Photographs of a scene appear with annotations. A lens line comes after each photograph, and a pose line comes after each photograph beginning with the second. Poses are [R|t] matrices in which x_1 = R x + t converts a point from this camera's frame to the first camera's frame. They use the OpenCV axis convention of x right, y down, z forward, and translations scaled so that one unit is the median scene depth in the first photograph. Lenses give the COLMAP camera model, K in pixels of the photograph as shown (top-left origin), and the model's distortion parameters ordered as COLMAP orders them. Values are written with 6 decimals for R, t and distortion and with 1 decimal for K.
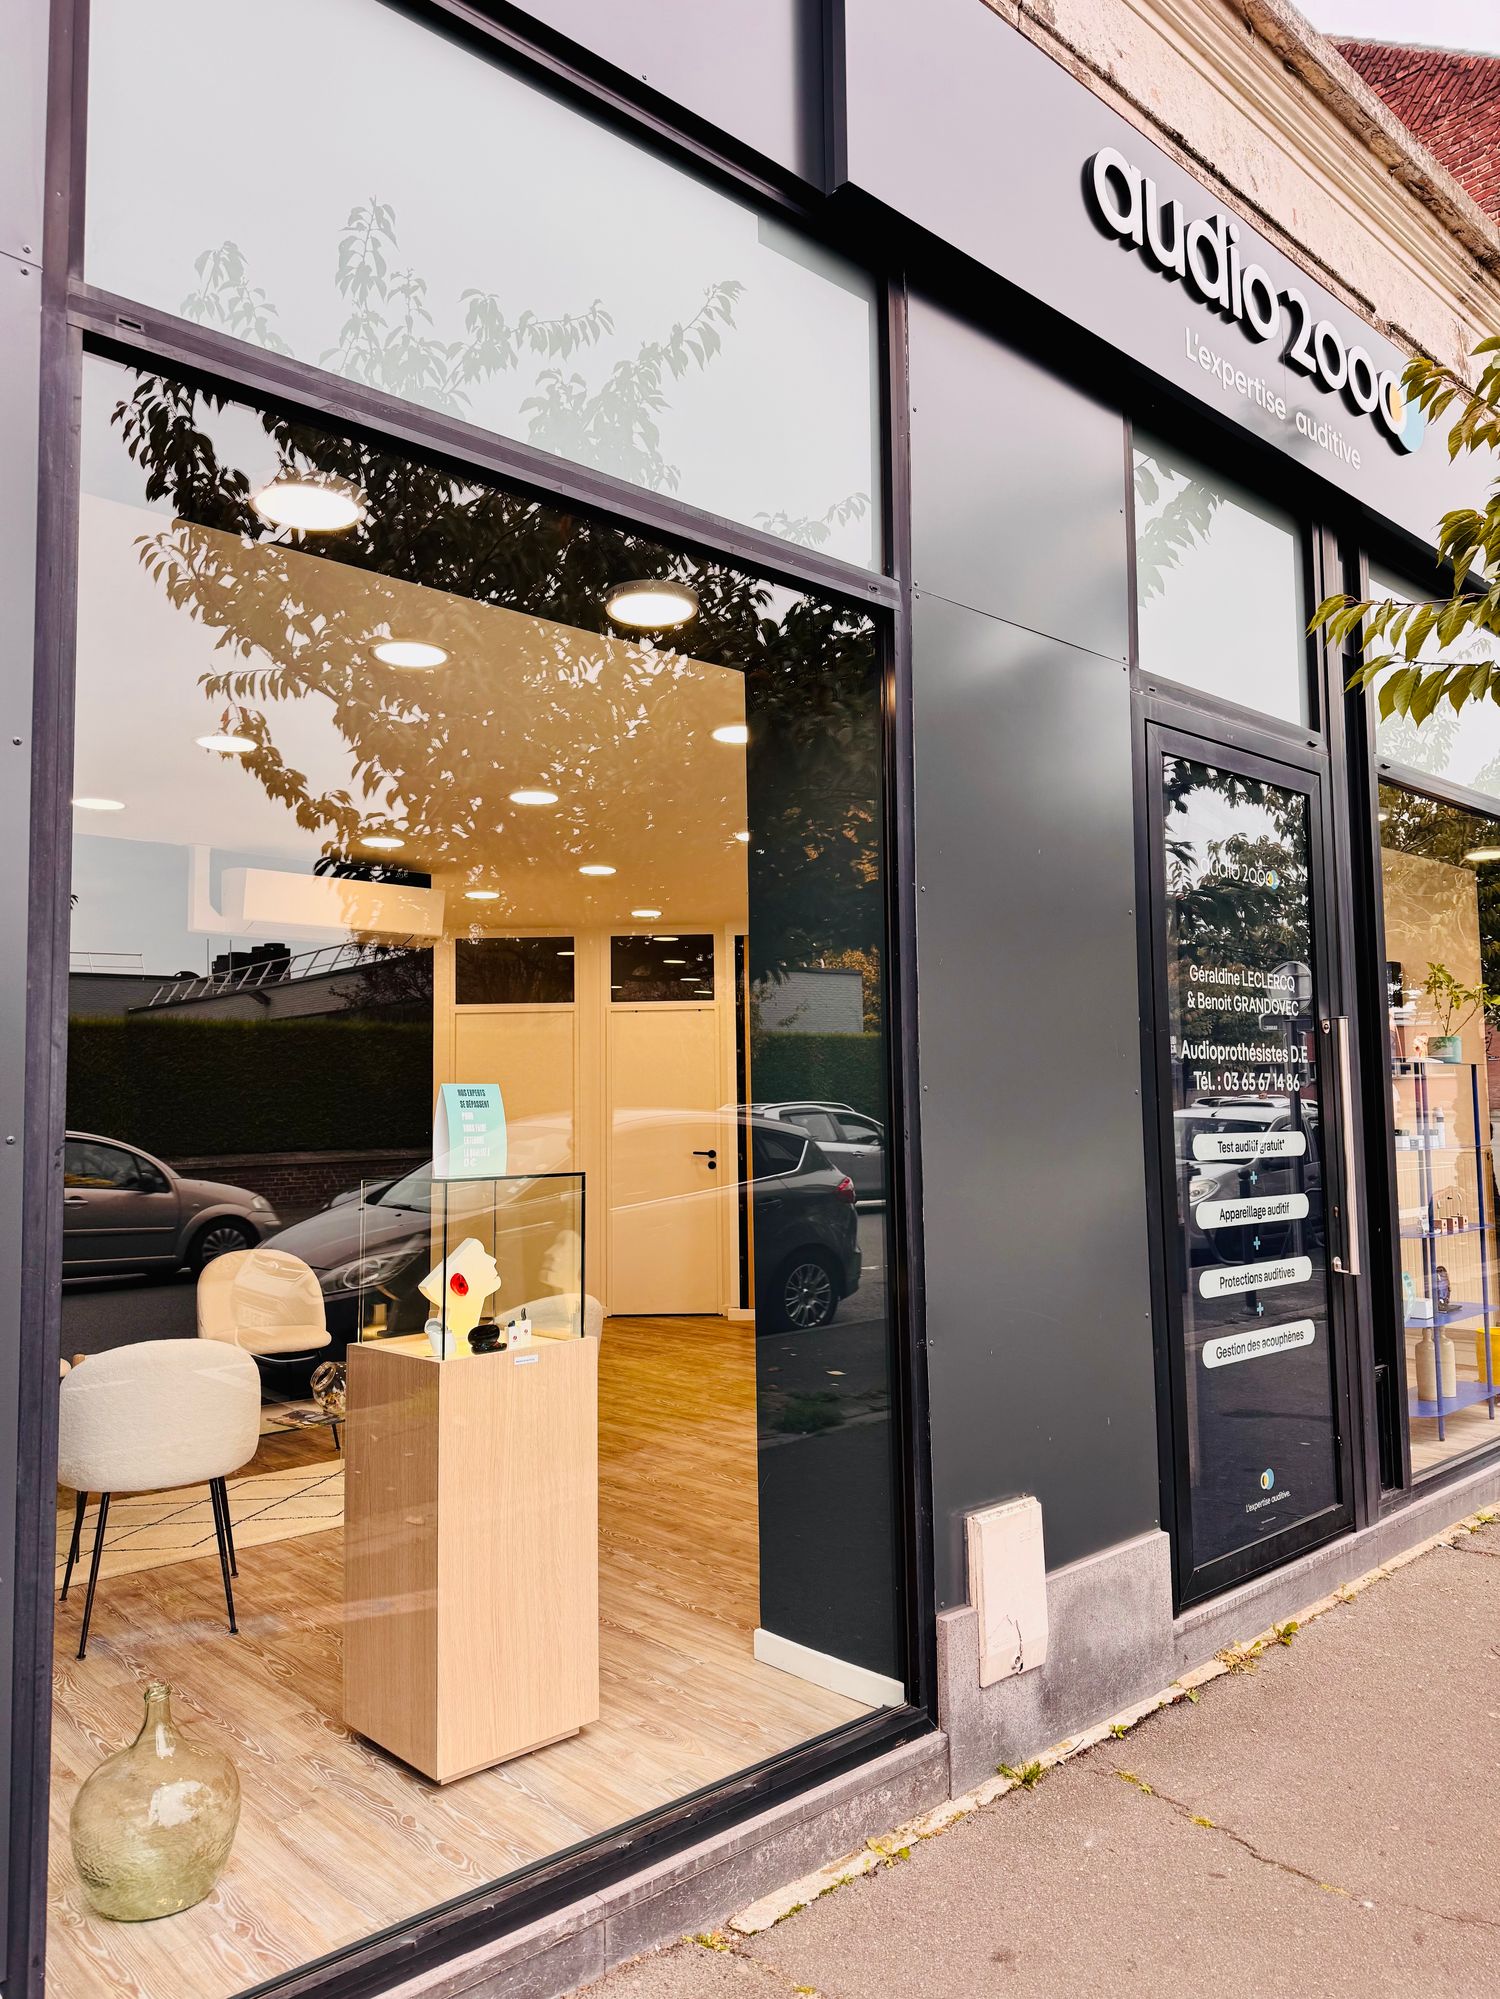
lens RADIAL K [[1423.6, 0, 757.0], [0, 1423.6, 1003.8], [0, 0, 1]] dist [0.031222, -0.012813]
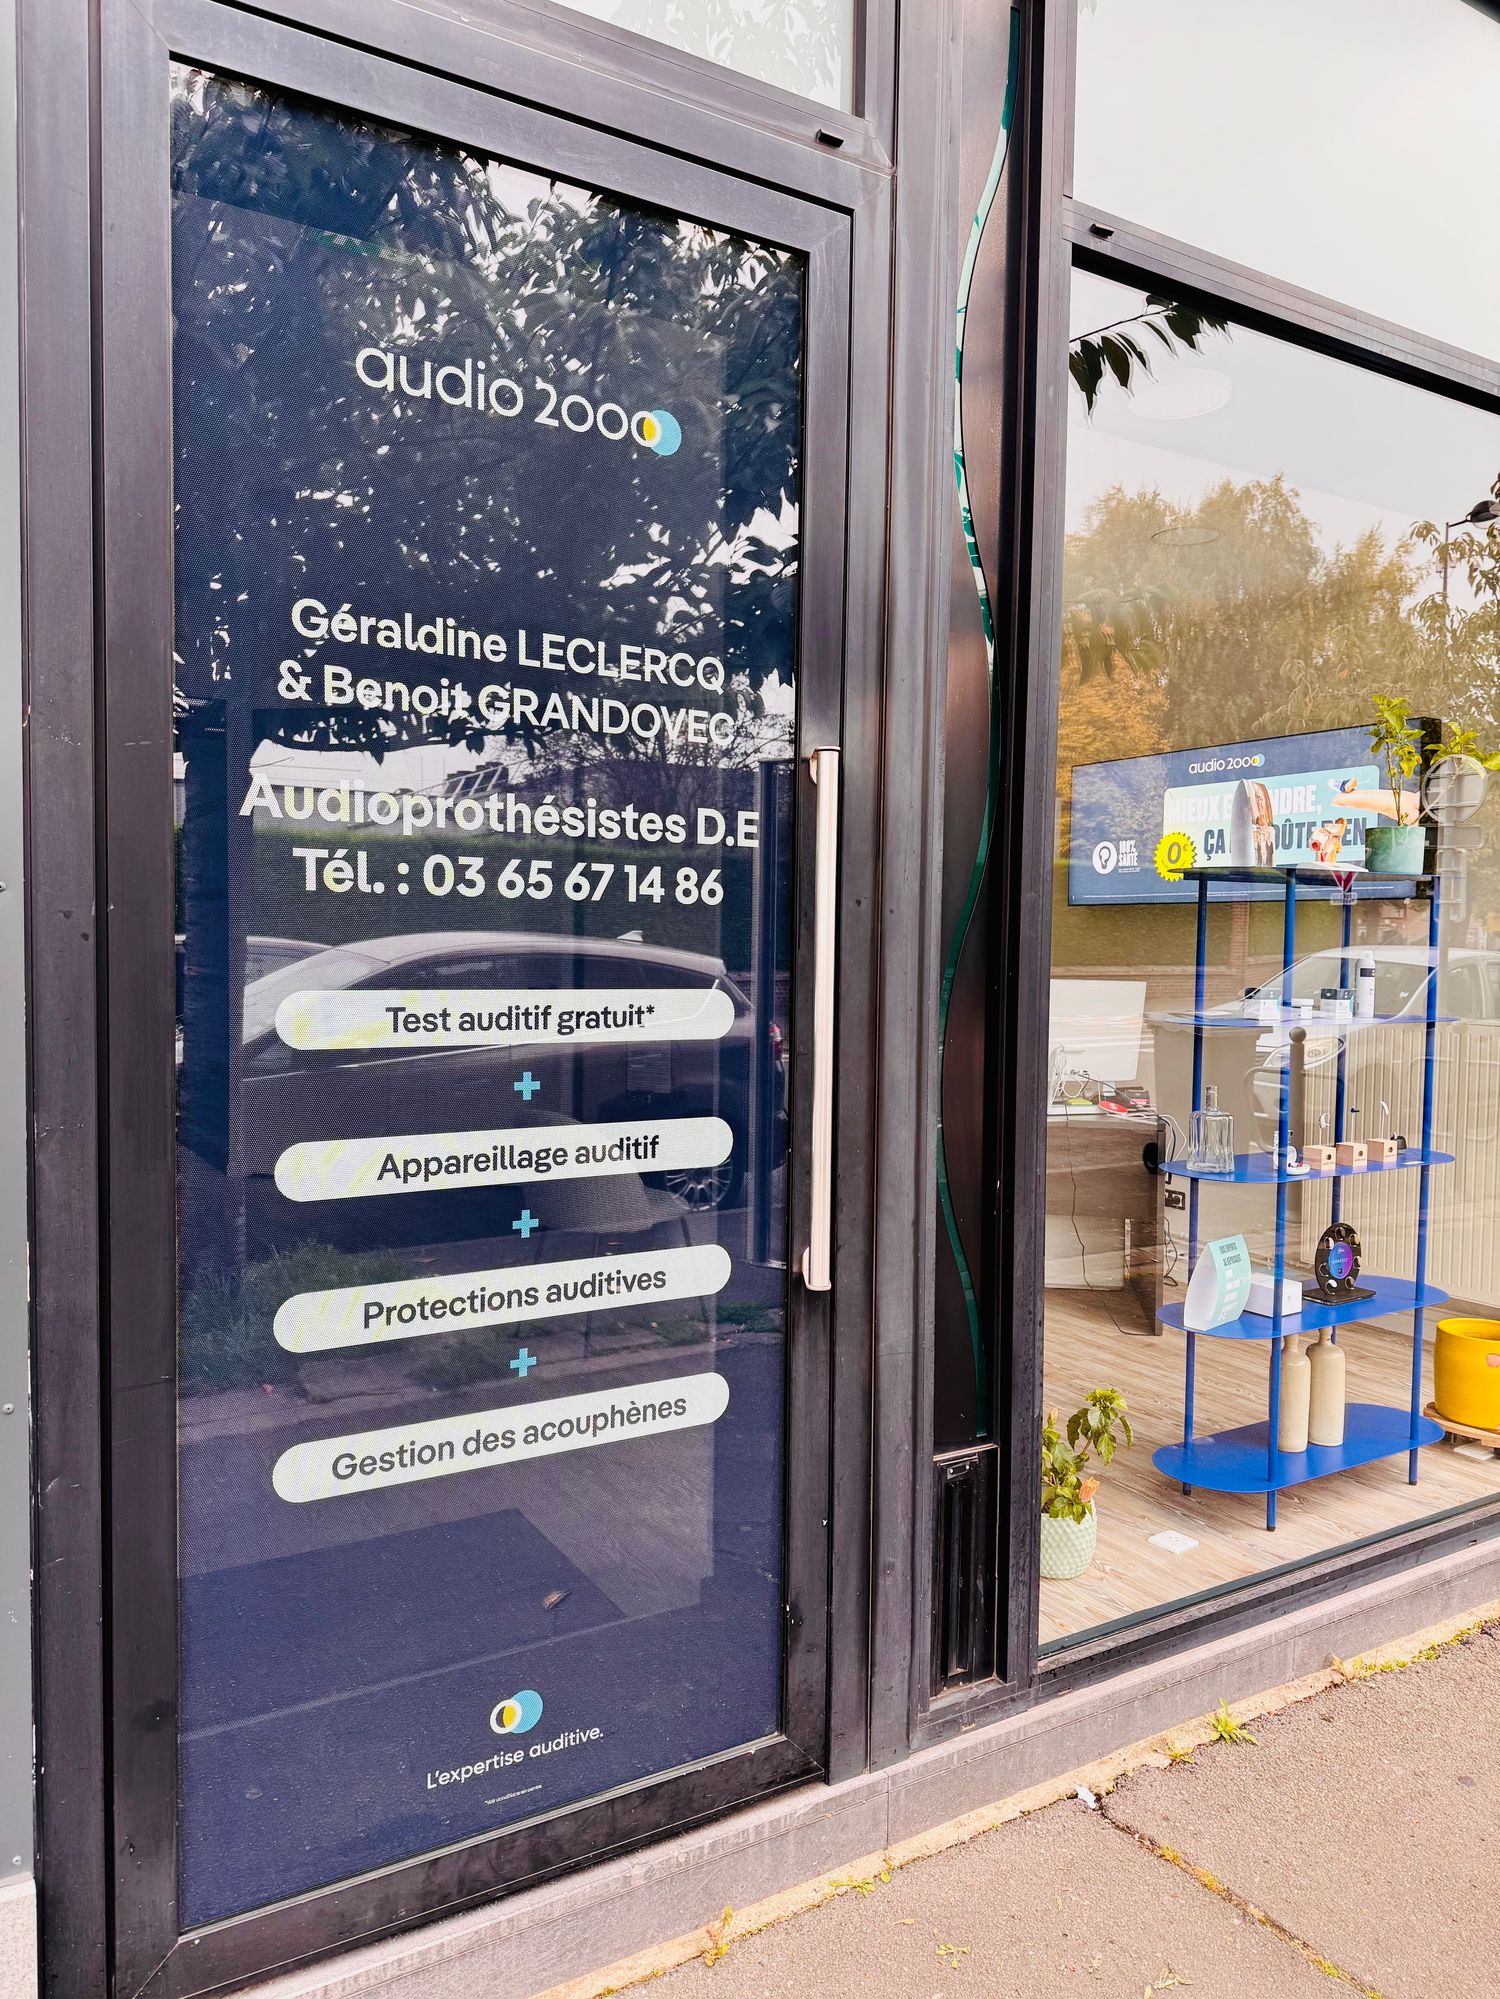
lens RADIAL K [[1423.6, 0, 741.4], [0, 1423.6, 995.6], [0, 0, 1]] dist [0.031222, -0.012813]
pose [[0.977628, 0.039628, -0.206575, 0.486888], [-0.014624, 0.992522, 0.121190, 0.034311], [0.209833, -0.115457, 0.970896, 0.545543]]
